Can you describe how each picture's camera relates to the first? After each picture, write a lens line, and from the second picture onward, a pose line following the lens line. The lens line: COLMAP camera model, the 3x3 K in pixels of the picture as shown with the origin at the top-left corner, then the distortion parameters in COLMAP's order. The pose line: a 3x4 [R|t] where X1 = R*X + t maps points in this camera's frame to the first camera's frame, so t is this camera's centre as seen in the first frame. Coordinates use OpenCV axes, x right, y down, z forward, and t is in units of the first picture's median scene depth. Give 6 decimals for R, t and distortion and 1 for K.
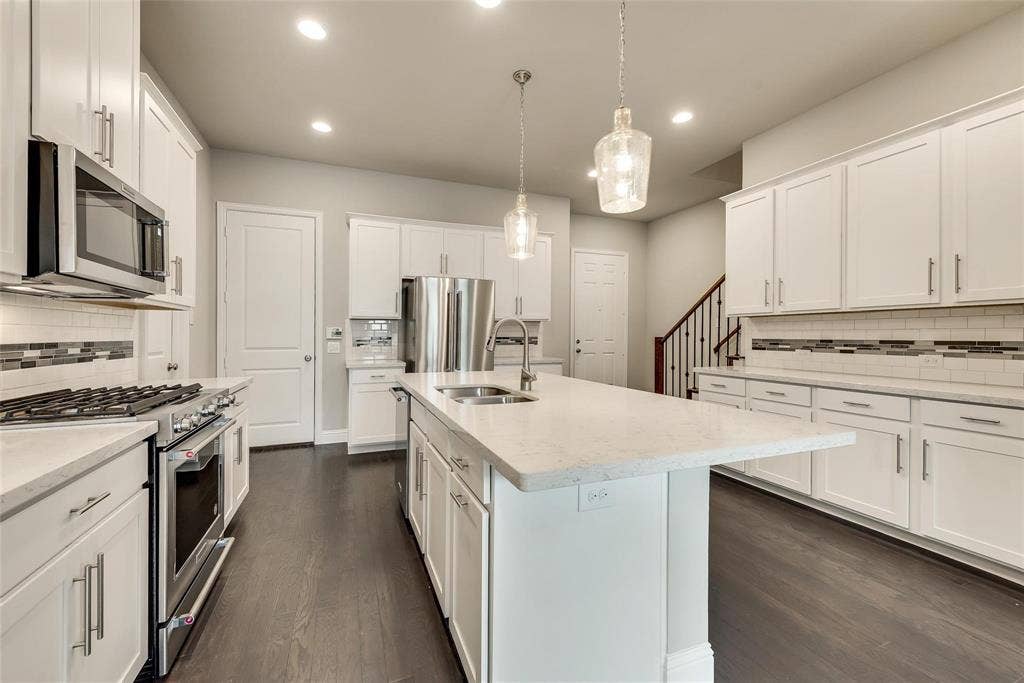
lens RADIAL K [[417.0, 0, 512.0], [0, 417.0, 341.5], [0, 0, 1]] dist [0.000626, -0.000048]
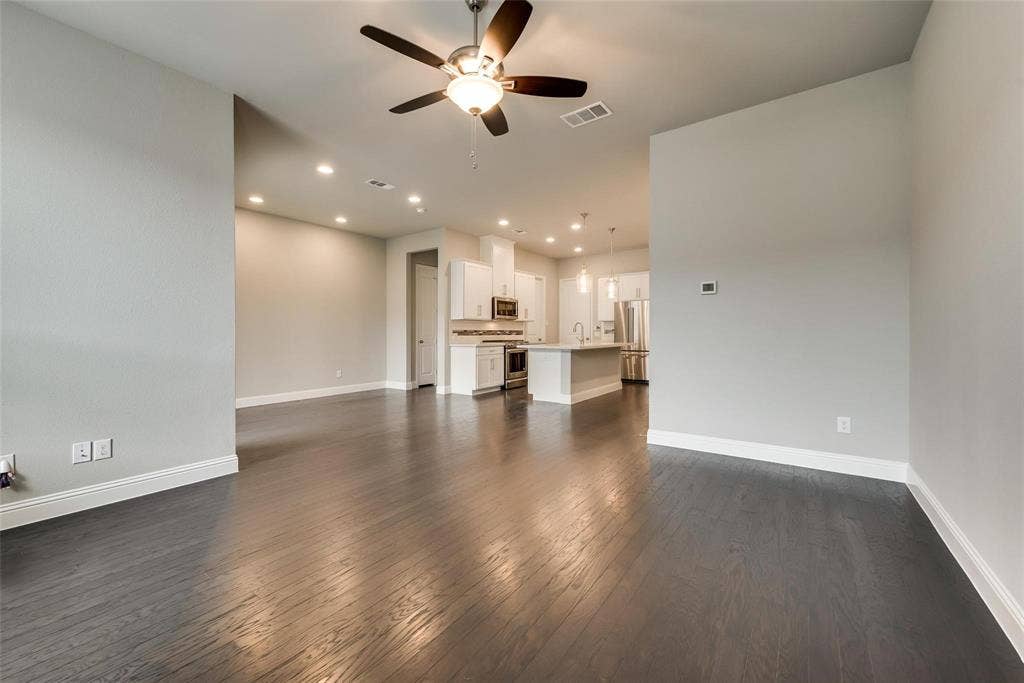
lens RADIAL K [[405.0, 0, 515.7], [0, 405.0, 337.7], [0, 0, 1]] dist [0.001986, -0.000222]
pose [[0.540494, 0.003039, -0.841342, 3.217733], [-0.005437, 0.999985, 0.000119, 0.097005], [0.841330, 0.004510, 0.540503, -1.547066]]
